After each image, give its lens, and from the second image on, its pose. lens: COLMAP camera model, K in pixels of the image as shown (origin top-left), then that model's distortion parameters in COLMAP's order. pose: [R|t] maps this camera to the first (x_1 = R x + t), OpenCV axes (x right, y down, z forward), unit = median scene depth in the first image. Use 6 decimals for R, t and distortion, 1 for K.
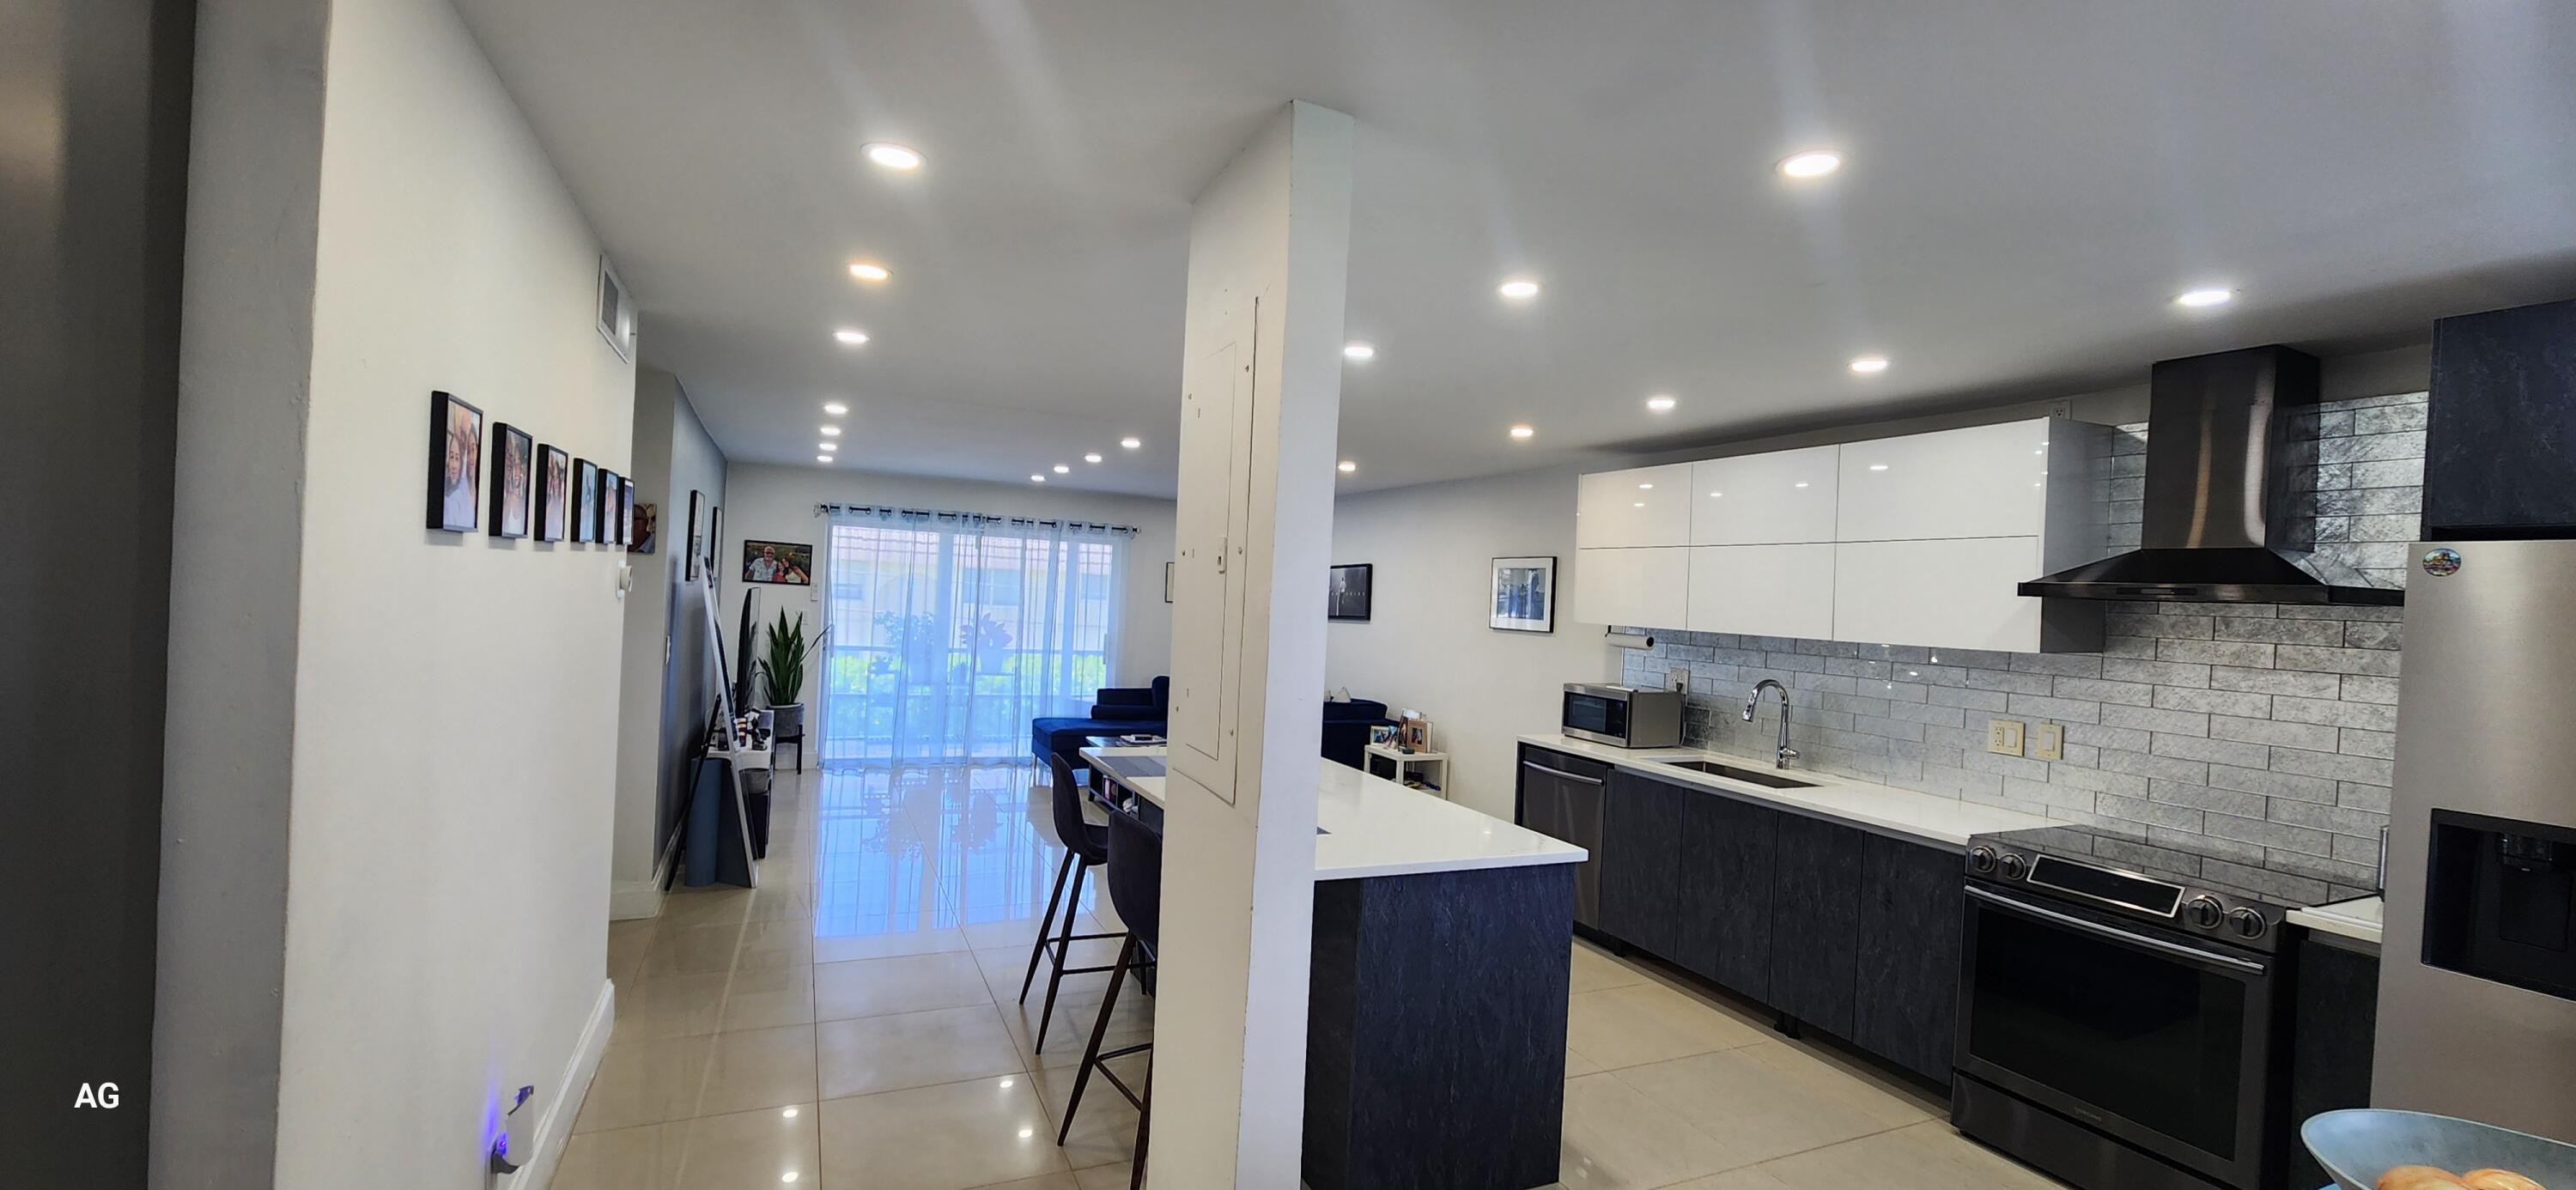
lens RADIAL K [[1061.5, 0, 1294.3], [0, 1061.5, 608.4], [0, 0, 1]] dist [0.003703, -0.000175]
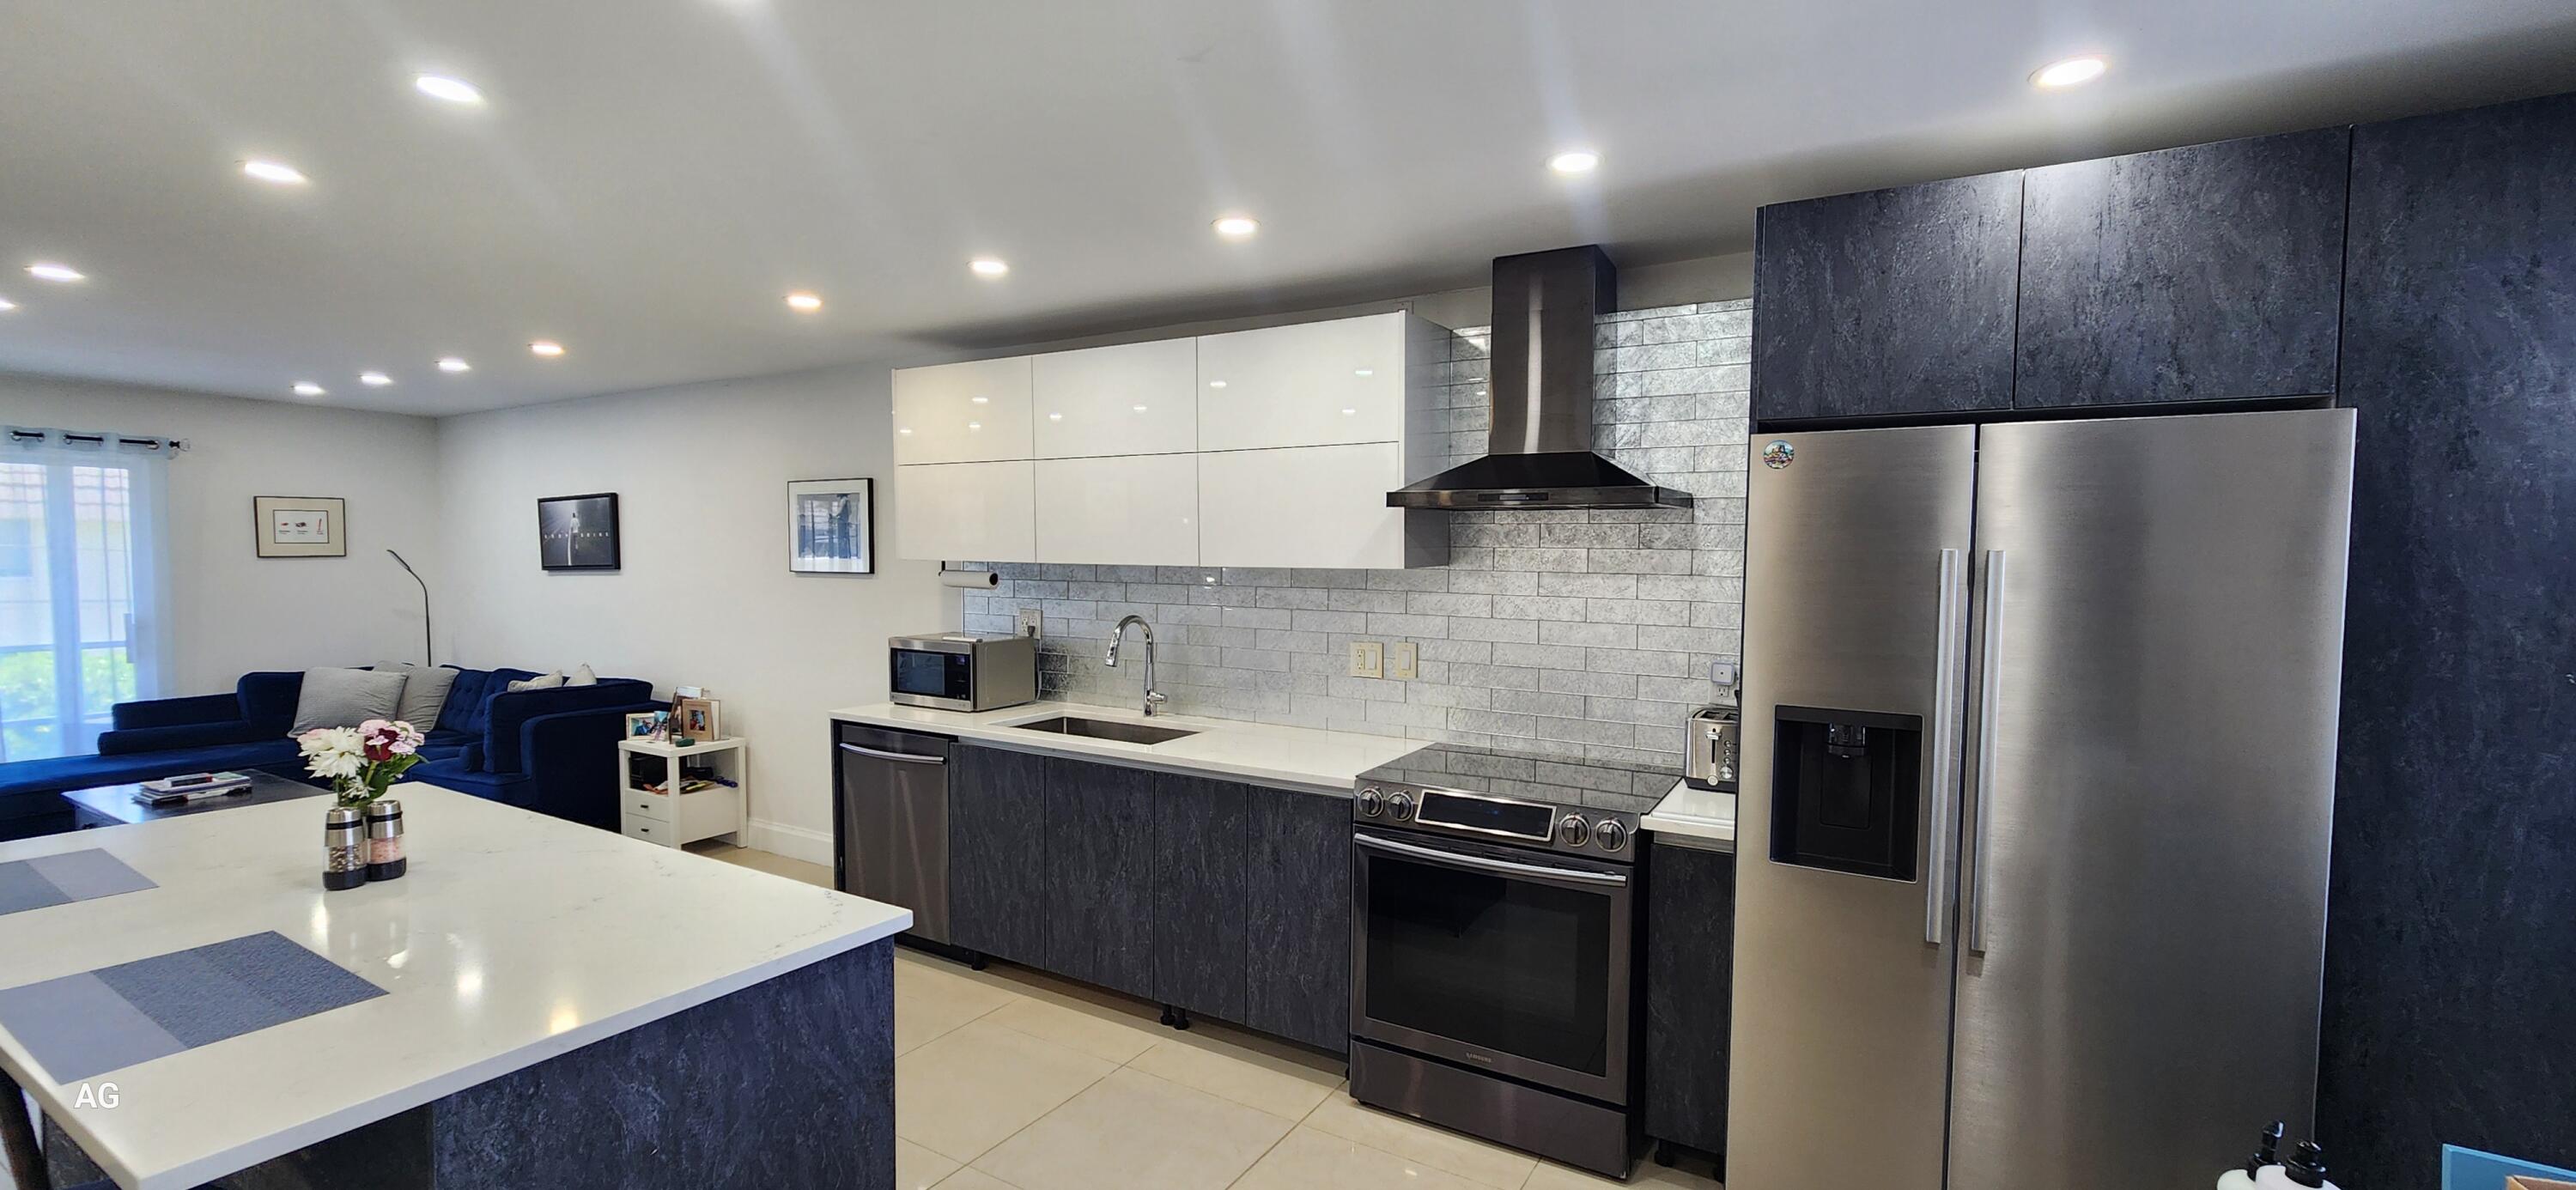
lens RADIAL K [[1061.5, 0, 1291.8], [0, 1061.5, 610.1], [0, 0, 1]] dist [0.003703, -0.000175]
pose [[0.827334, -0.070690, 0.557244, 0.097205], [0.037213, 0.996768, 0.071196, 0.008068], [-0.560476, -0.038166, 0.827291, 0.278478]]
